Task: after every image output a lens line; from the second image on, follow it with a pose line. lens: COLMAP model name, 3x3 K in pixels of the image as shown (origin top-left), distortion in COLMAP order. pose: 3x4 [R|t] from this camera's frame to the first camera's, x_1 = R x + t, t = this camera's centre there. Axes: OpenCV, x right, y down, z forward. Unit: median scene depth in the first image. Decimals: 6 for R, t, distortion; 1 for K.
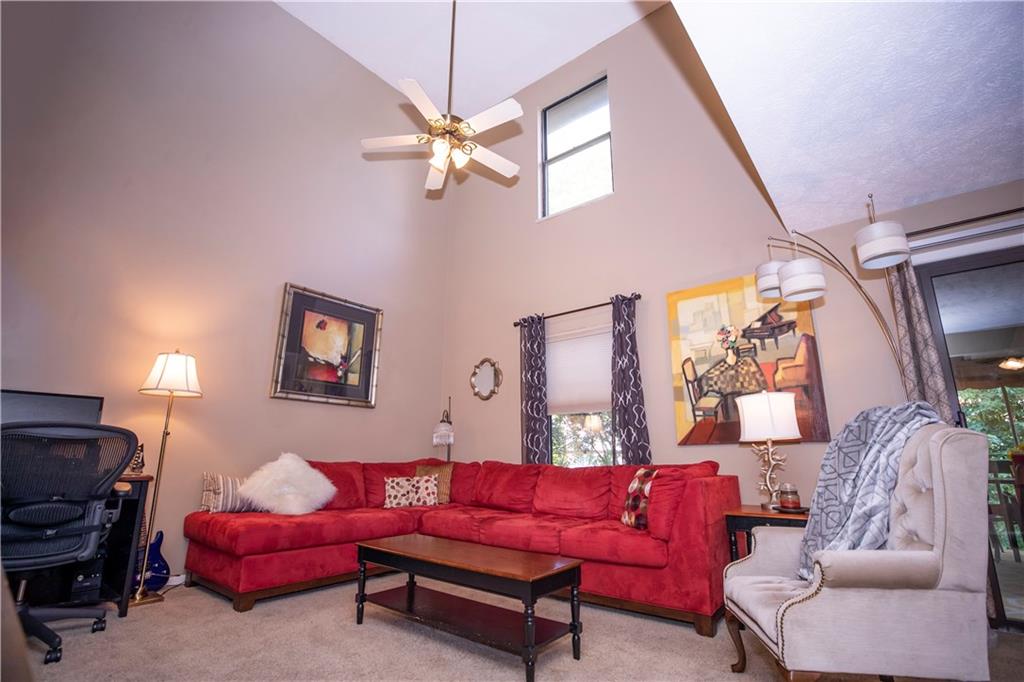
lens RADIAL K [[467.4, 0, 513.0], [0, 467.4, 340.4], [0, 0, 1]] dist [-0.031846, 0.002262]
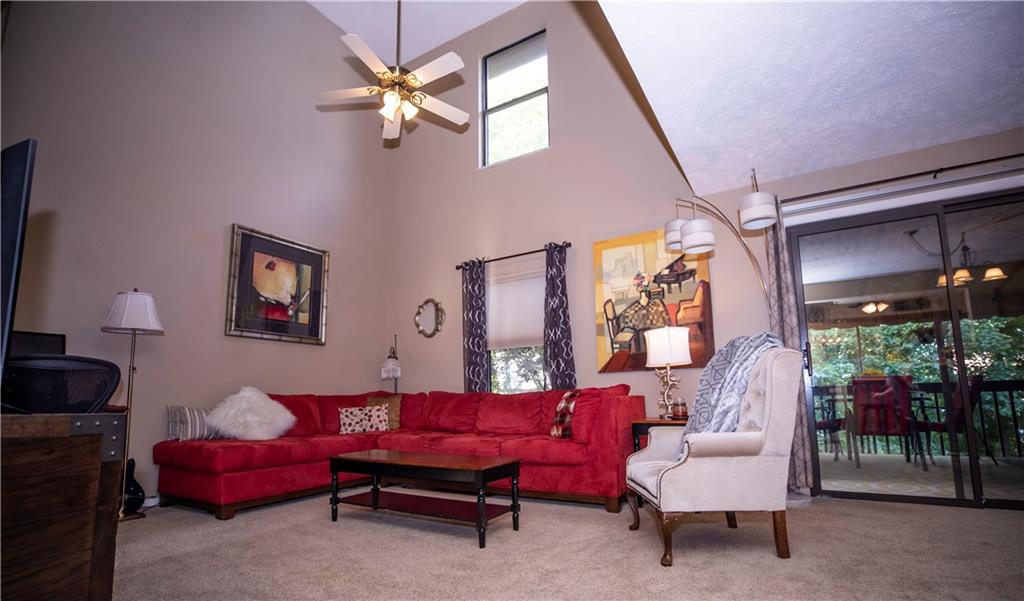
lens RADIAL K [[462.9, 0, 512.0], [0, 462.9, 339.1], [0, 0, 1]] dist [-0.032461, 0.000352]
pose [[0.989885, -0.006038, 0.141741, -0.032284], [-0.011231, 0.992623, 0.120719, -0.000535], [-0.141424, -0.121089, 0.982515, -0.125755]]
